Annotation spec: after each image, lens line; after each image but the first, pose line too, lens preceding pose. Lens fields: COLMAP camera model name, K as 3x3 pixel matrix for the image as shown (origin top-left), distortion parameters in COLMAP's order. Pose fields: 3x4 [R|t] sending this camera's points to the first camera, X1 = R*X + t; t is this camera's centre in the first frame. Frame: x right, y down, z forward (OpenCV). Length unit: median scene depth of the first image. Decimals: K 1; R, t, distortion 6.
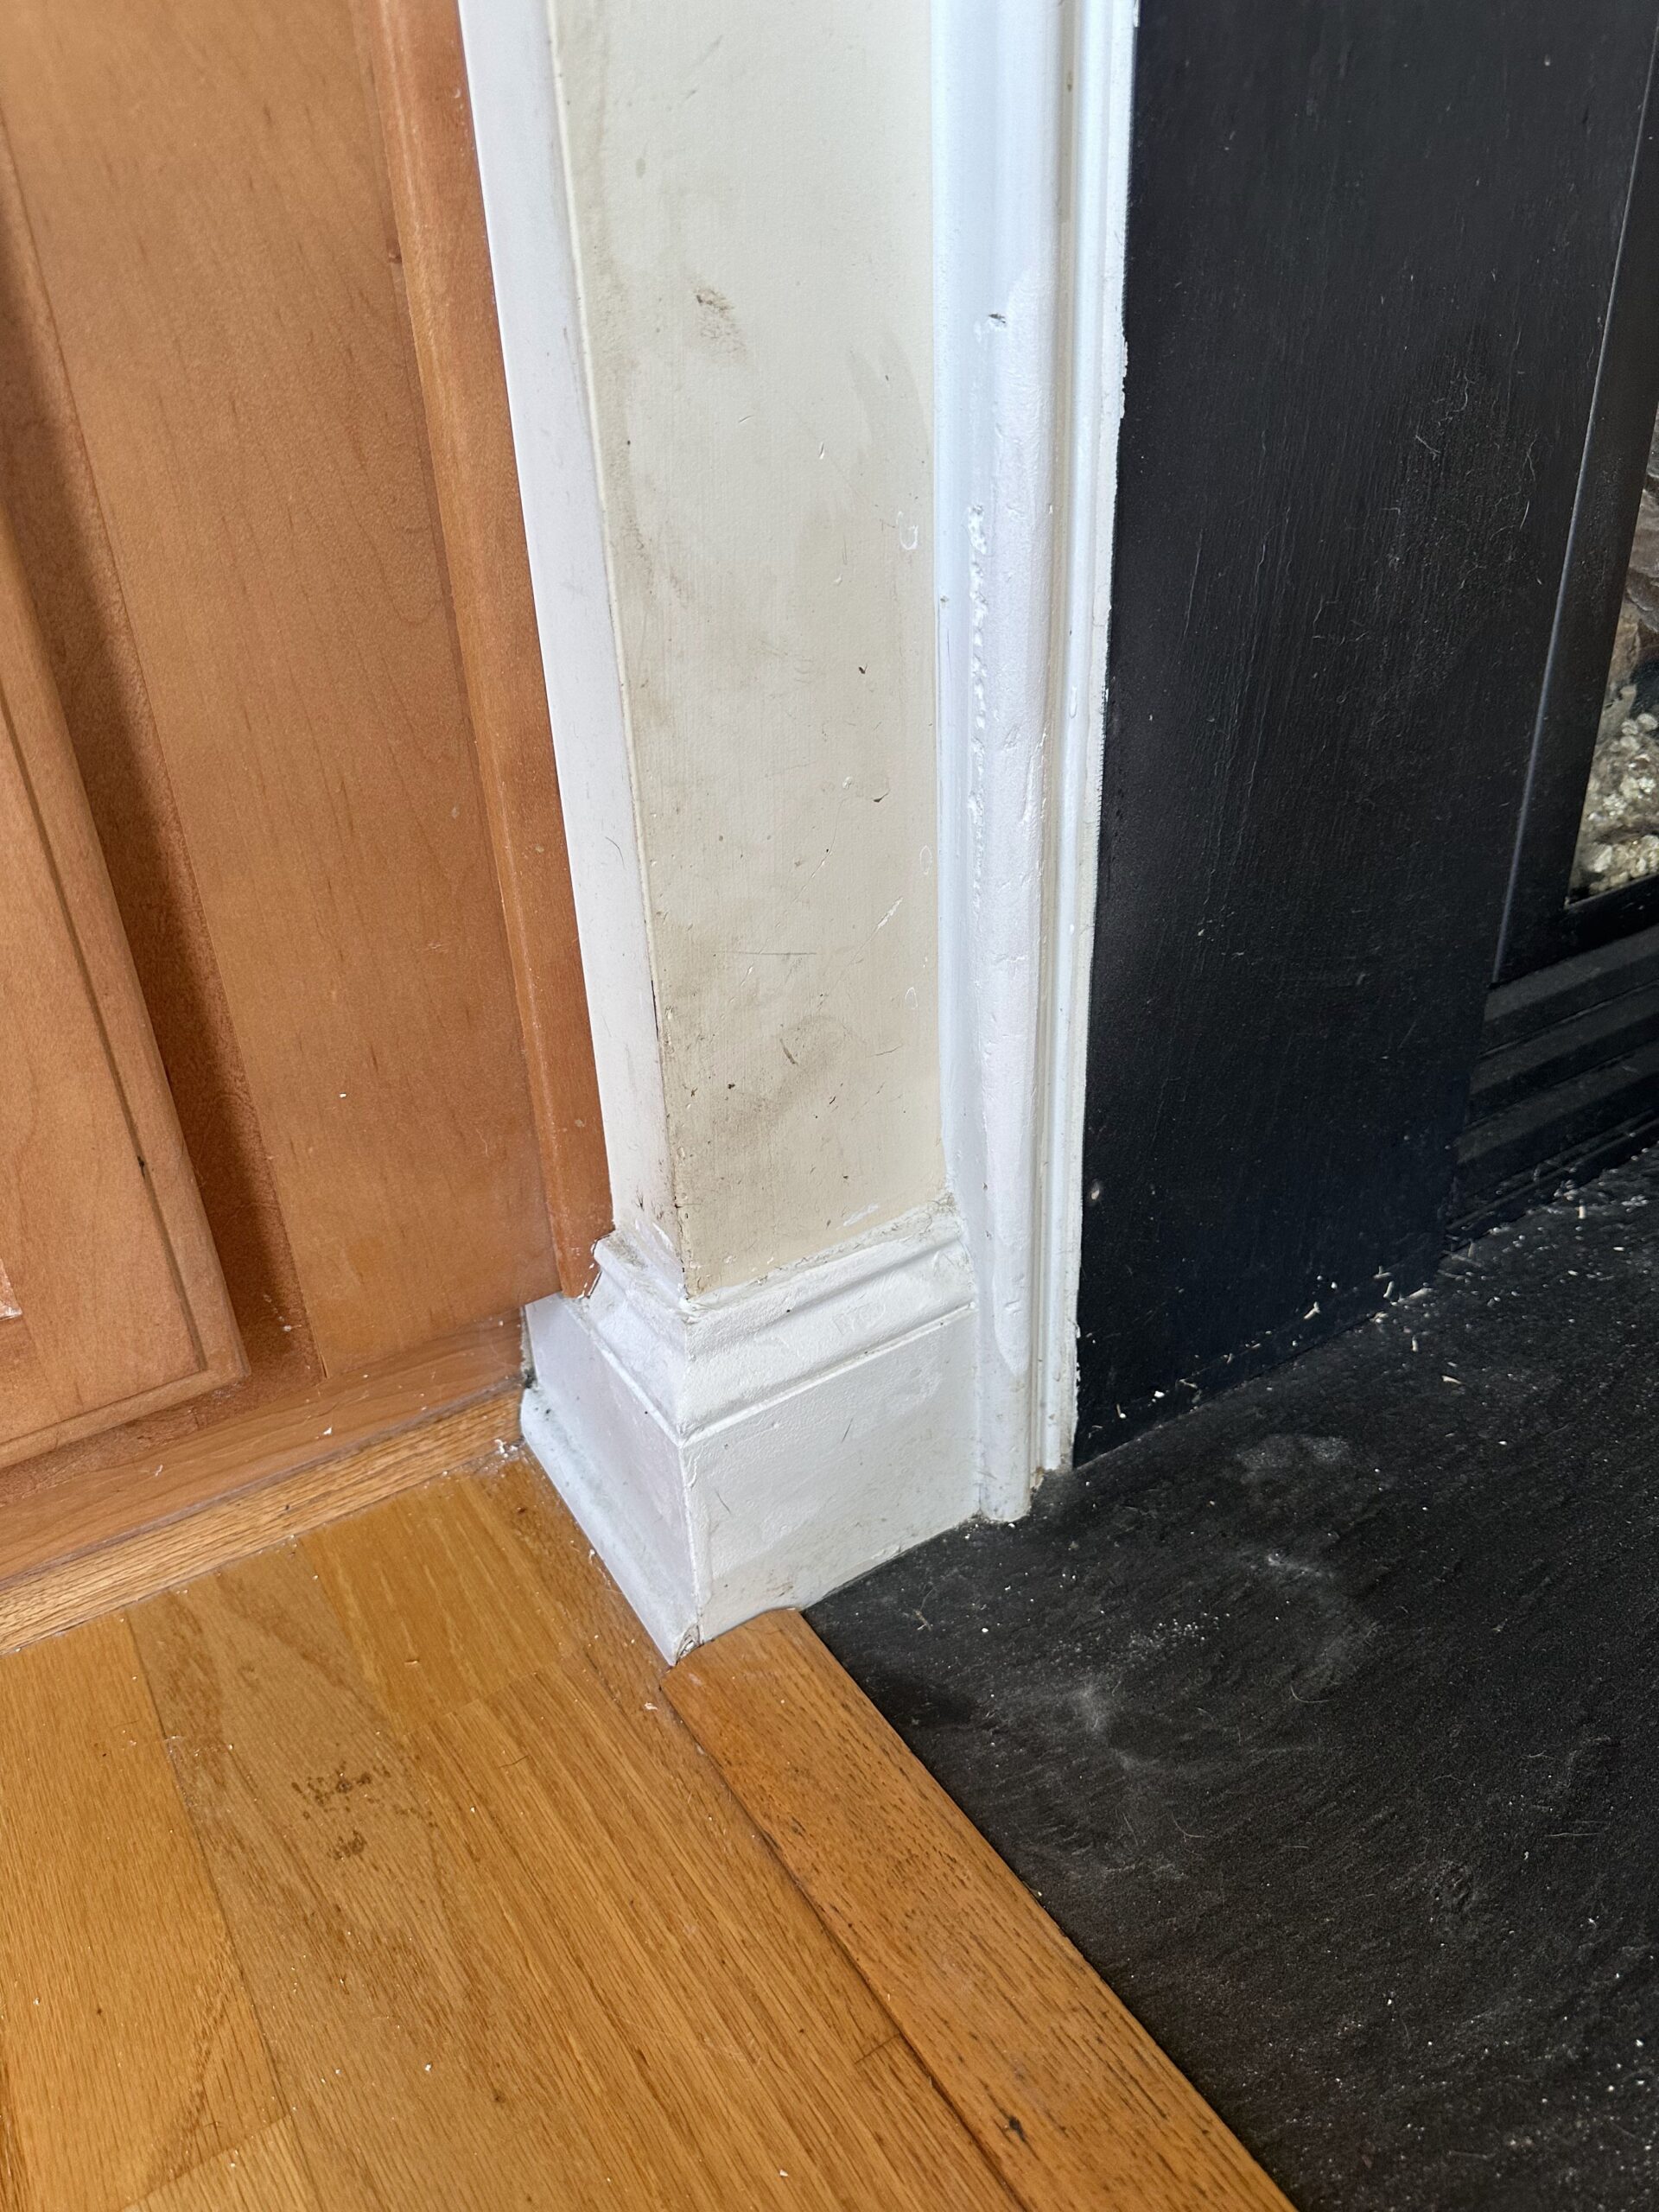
lens RADIAL K [[1570.9, 0, 850.6], [0, 1570.9, 1100.3], [0, 0, 1]] dist [0.028566, -0.037166]
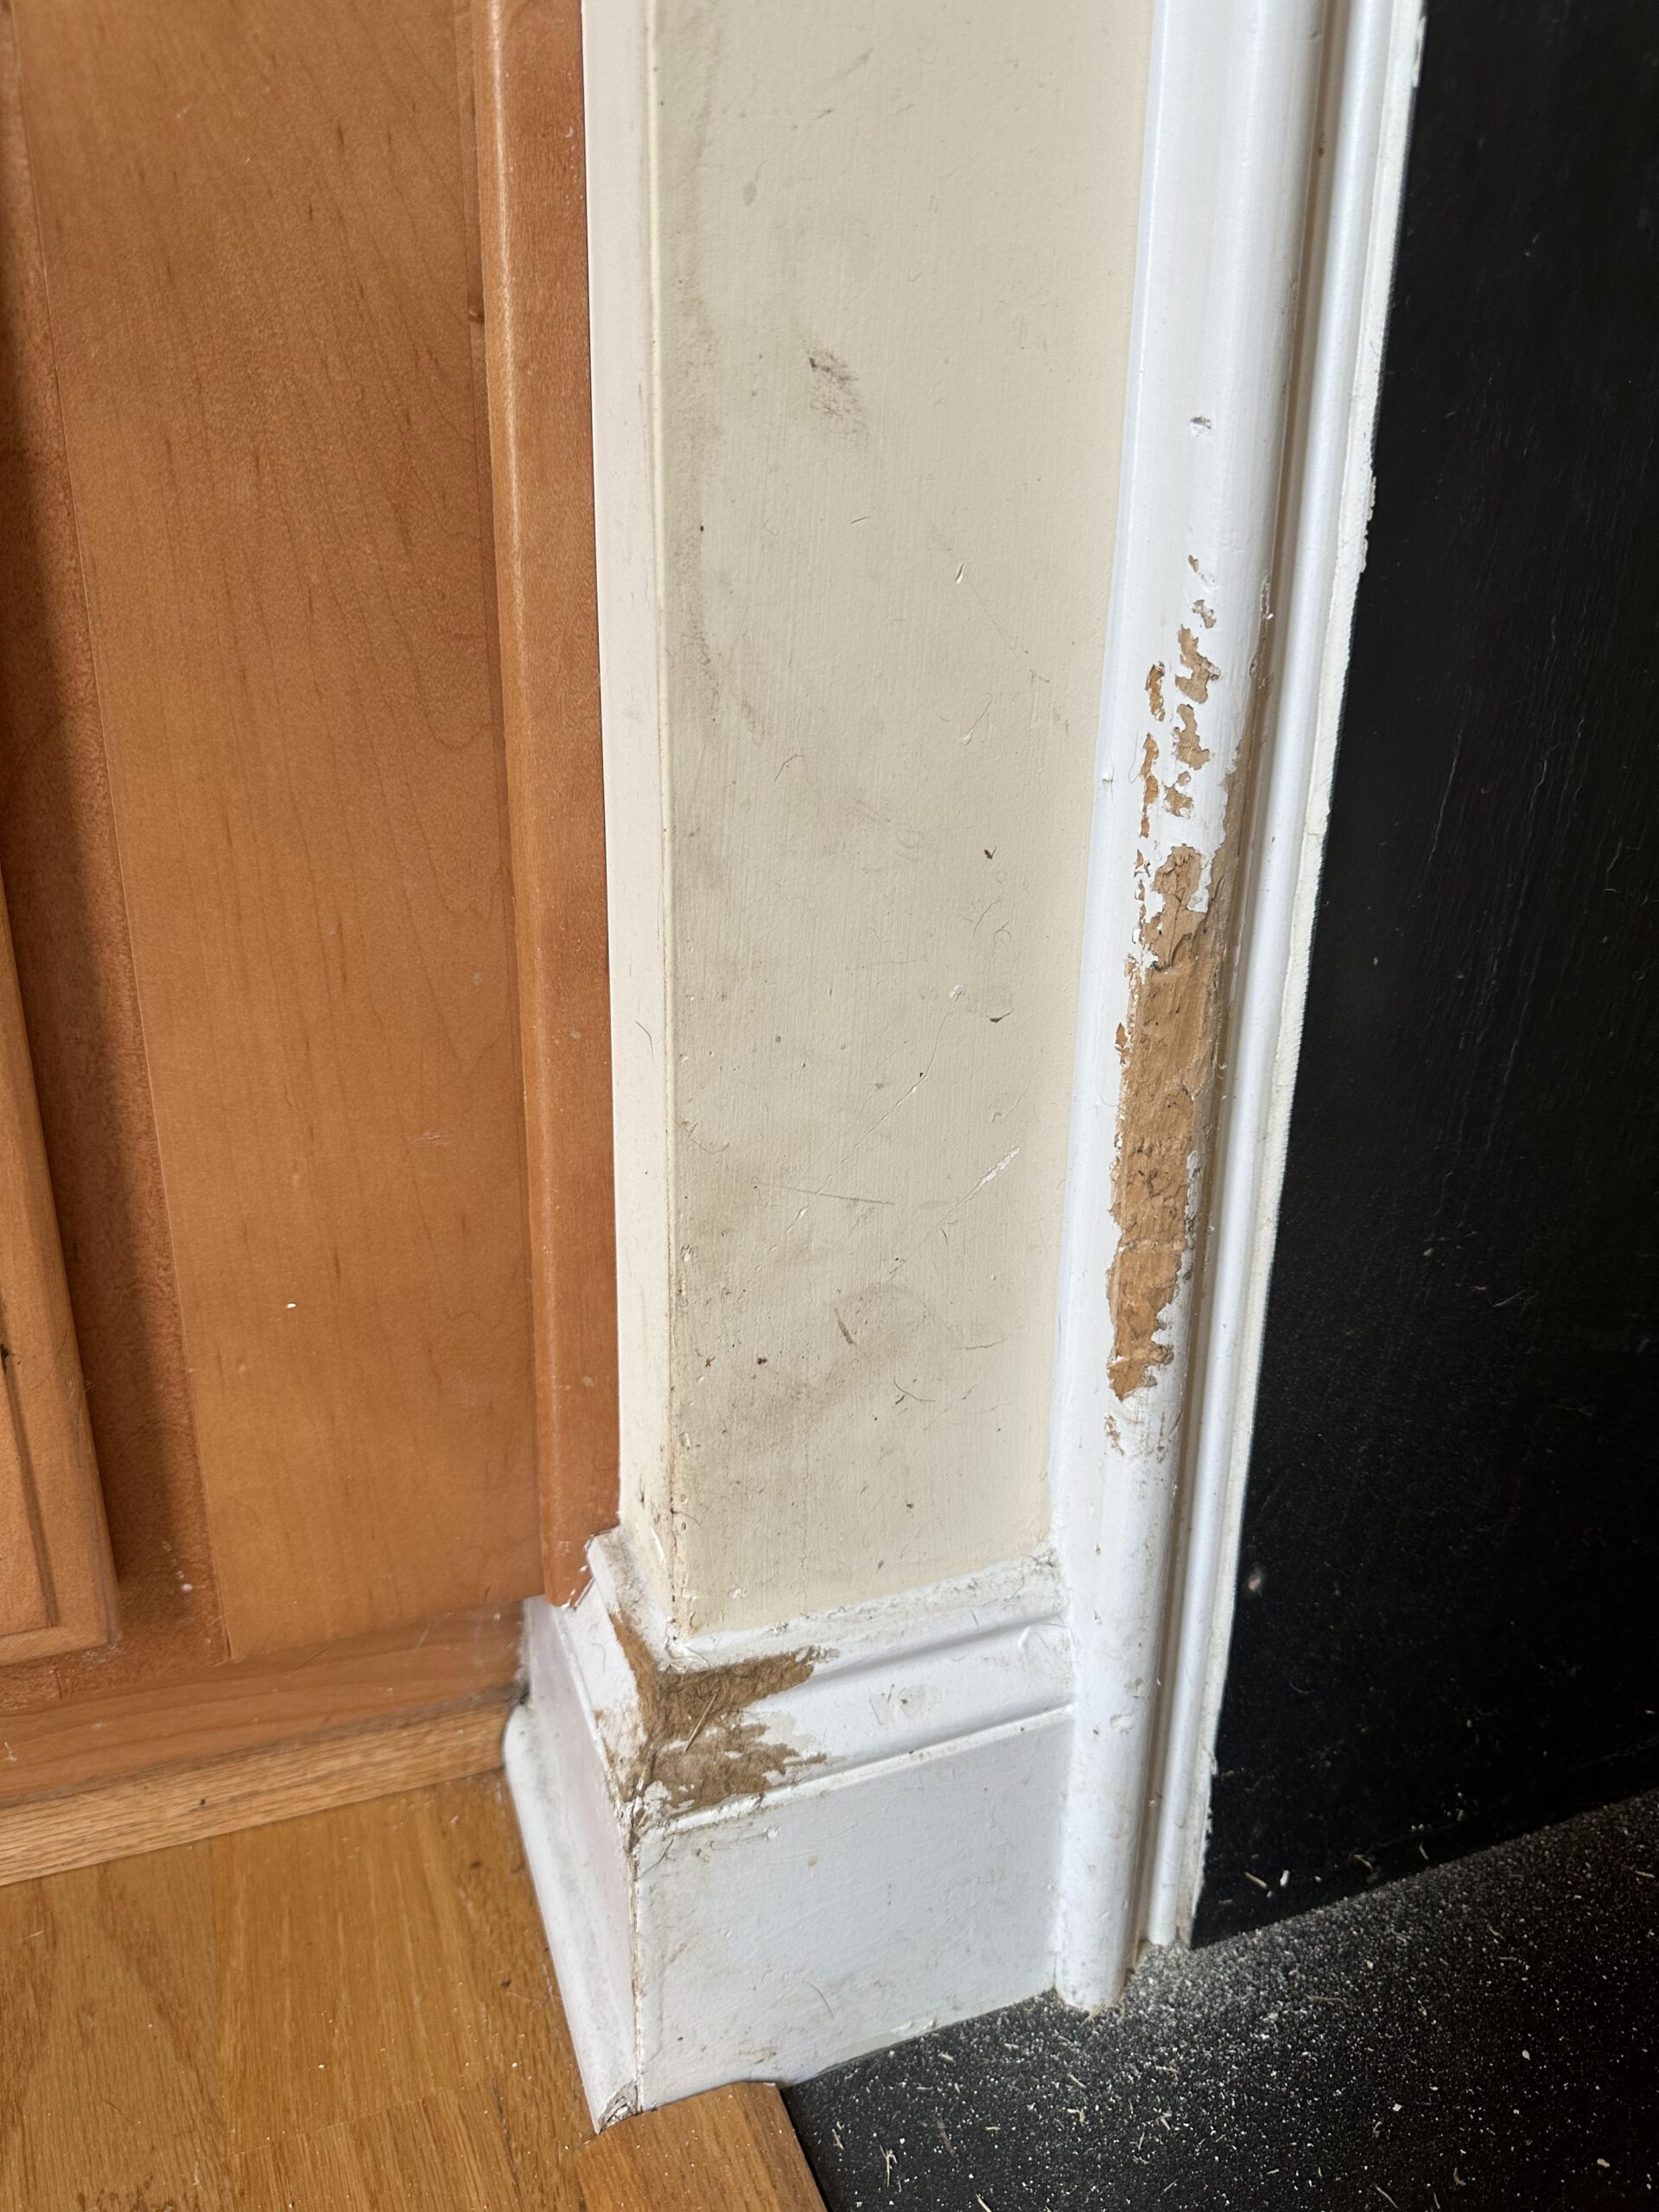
lens RADIAL K [[1612.9, 0, 829.5], [0, 1612.9, 1106.0], [0, 0, 1]] dist [0.021844, -0.056576]
pose [[0.978513, 0.122055, -0.166178, 0.076143], [-0.148548, 0.976257, -0.157657, -0.014476], [0.142990, 0.178955, 0.973411, 0.229839]]
